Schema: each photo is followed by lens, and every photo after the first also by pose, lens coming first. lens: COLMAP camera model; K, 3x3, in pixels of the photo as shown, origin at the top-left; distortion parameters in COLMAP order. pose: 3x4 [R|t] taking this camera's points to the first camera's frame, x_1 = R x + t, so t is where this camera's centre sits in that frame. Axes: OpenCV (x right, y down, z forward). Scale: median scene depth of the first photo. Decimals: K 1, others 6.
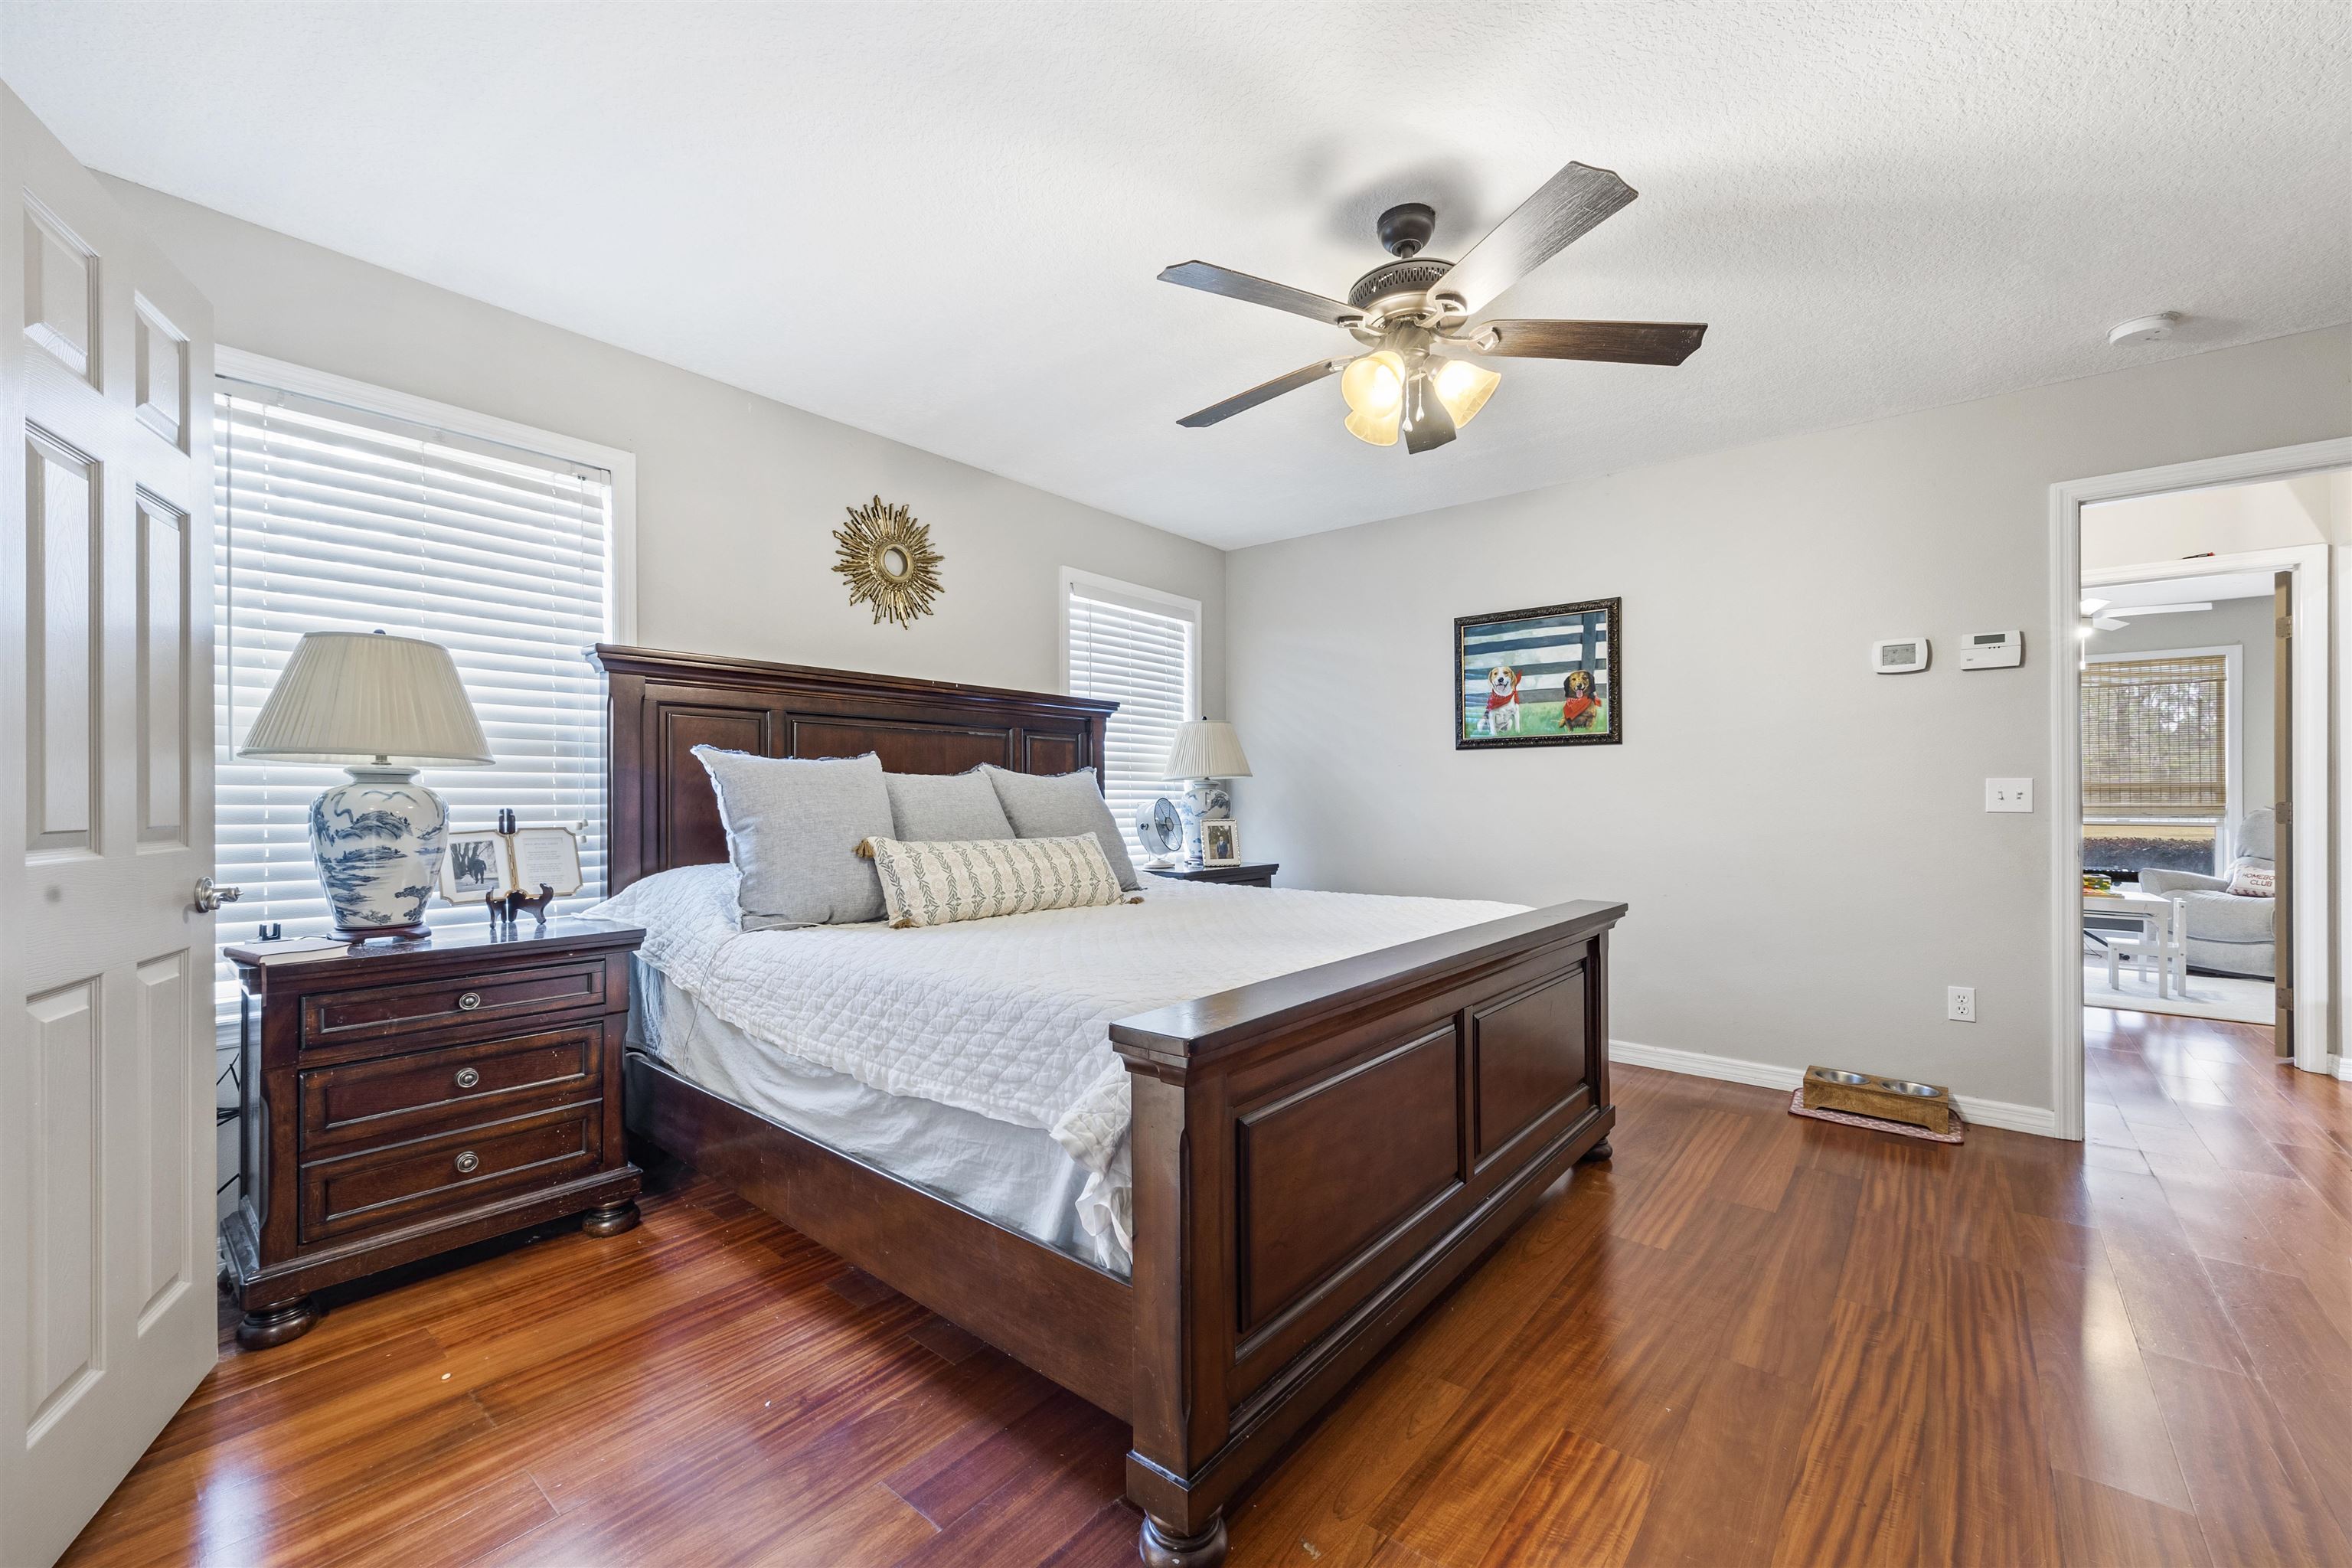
lens RADIAL K [[918.9, 0, 1180.1], [0, 918.9, 789.3], [0, 0, 1]] dist [0.000660, 0.000353]
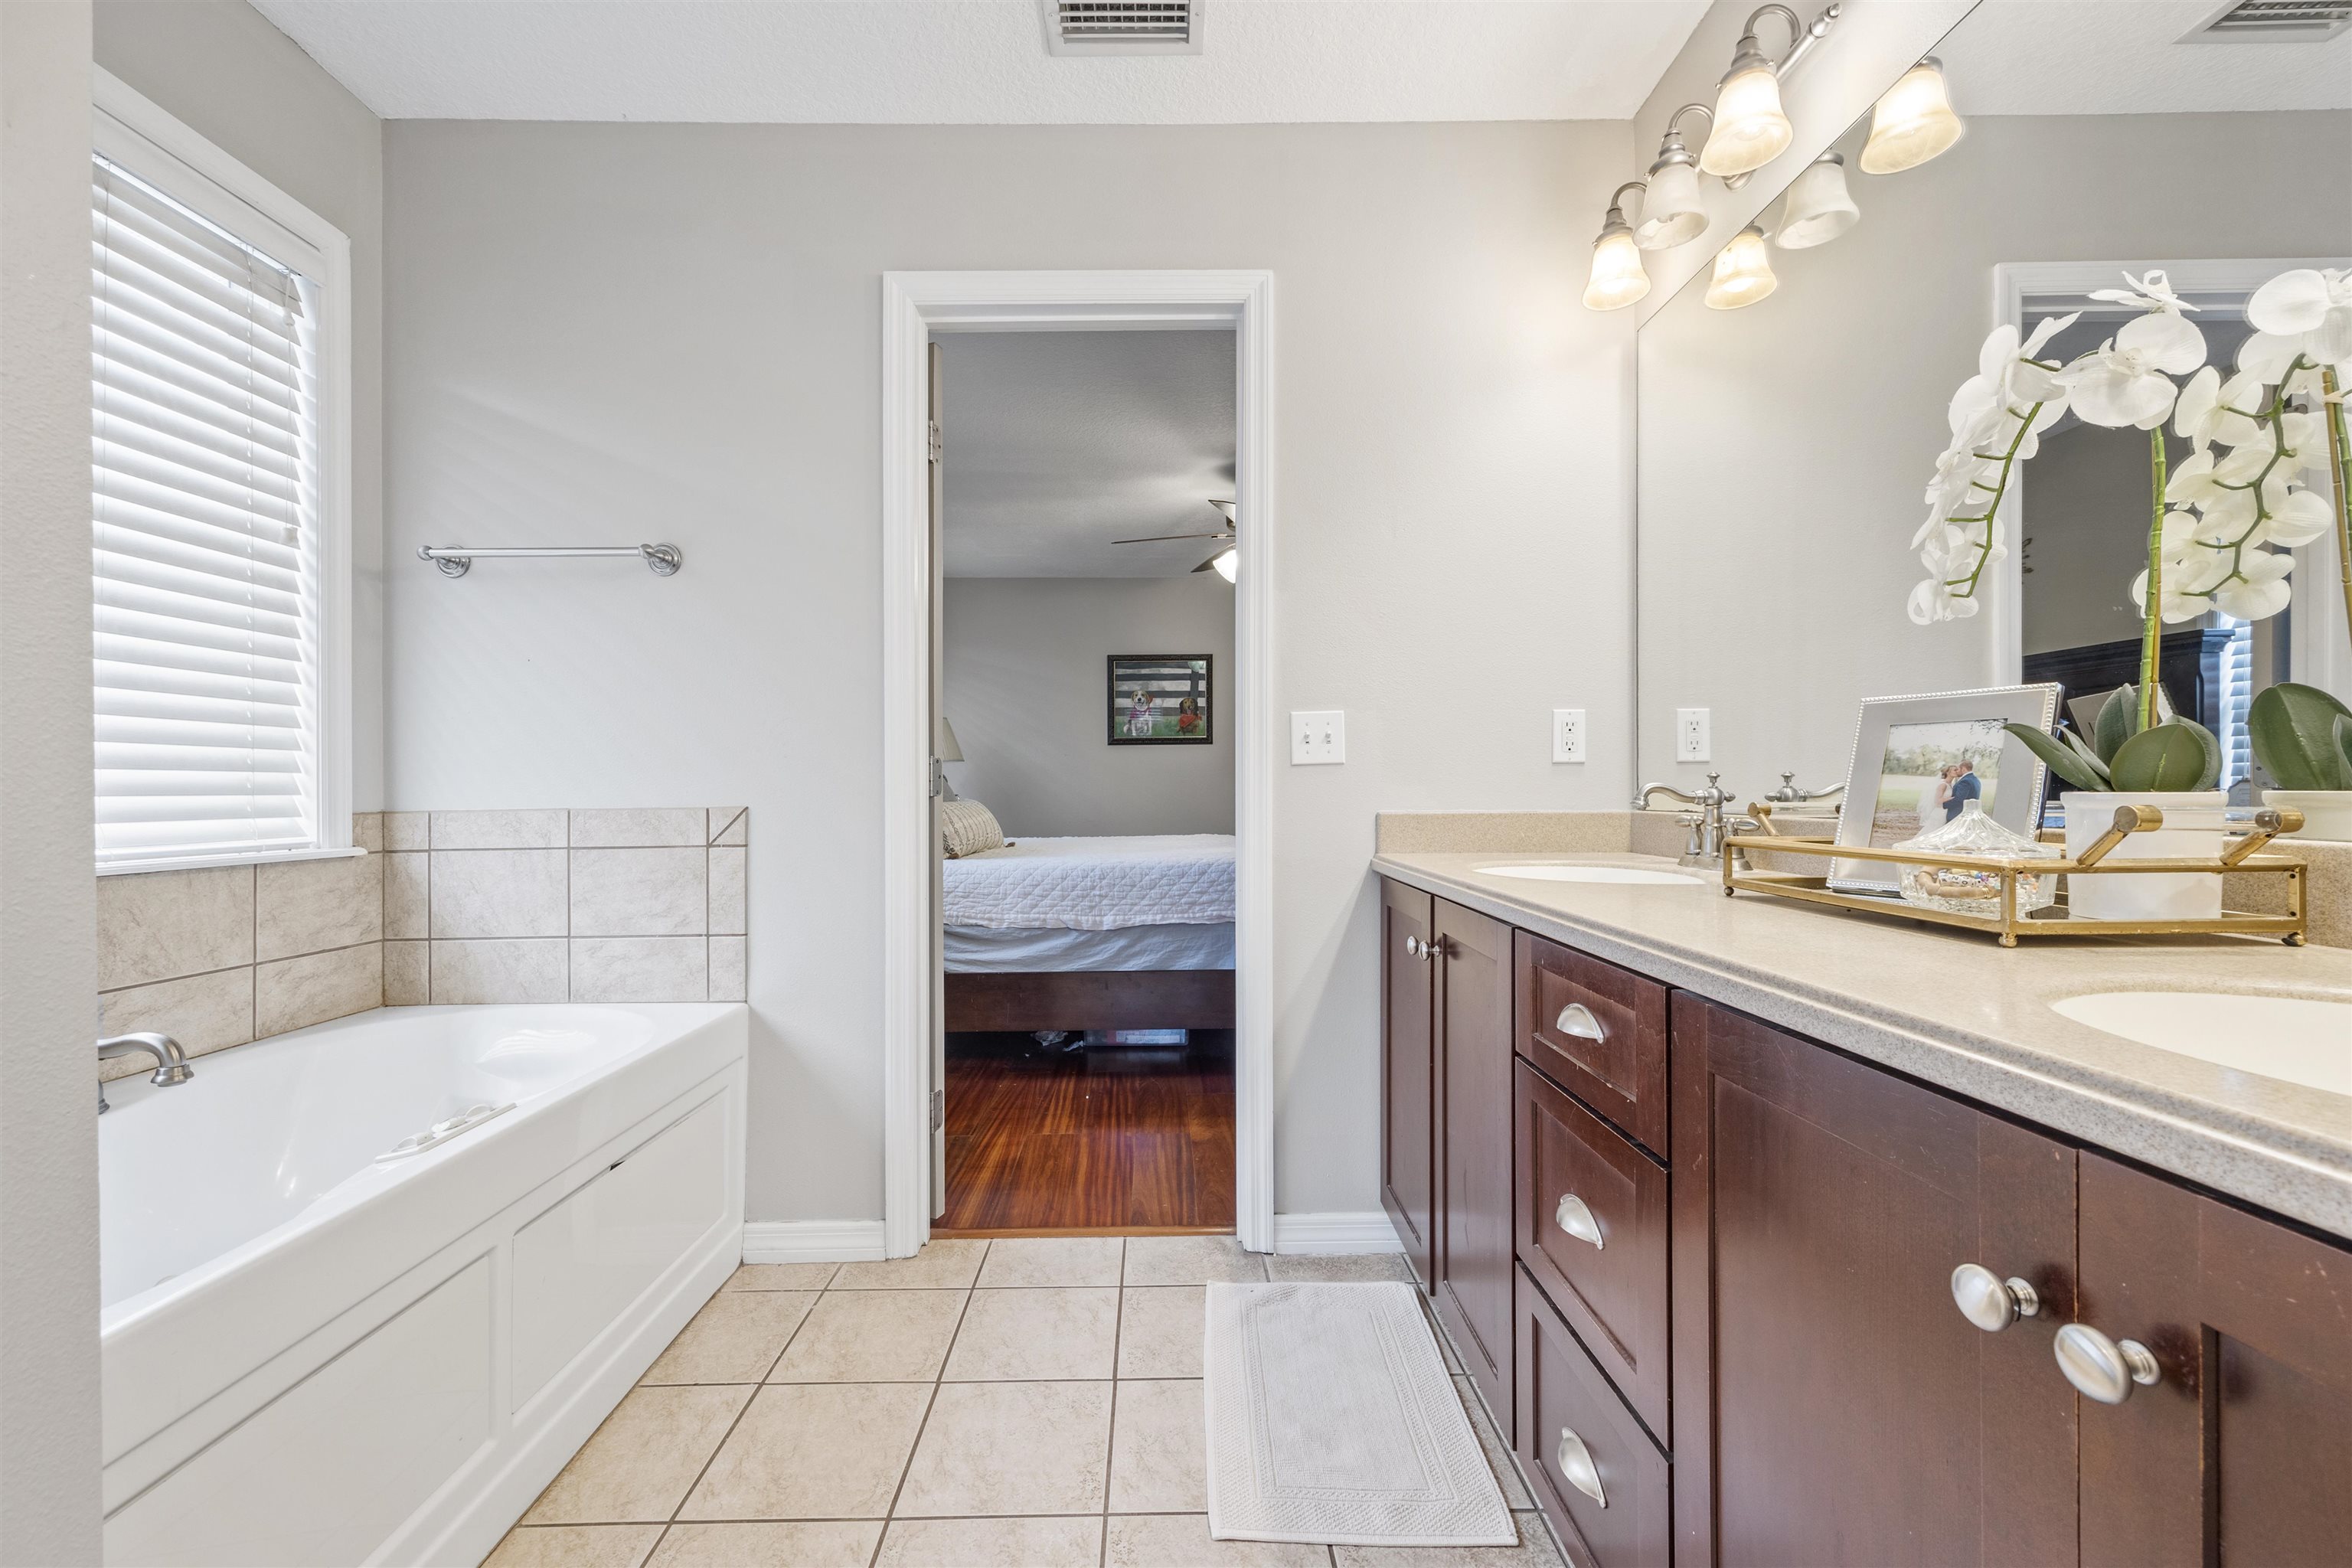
lens RADIAL K [[918.9, 0, 1173.6], [0, 918.9, 784.7], [0, 0, 1]] dist [0.000660, 0.000353]
pose [[0.766203, -0.001718, 0.642596, -0.607382], [0.000060, 0.999997, 0.002602, 0.018456], [-0.642599, -0.001956, 0.766200, -0.206415]]
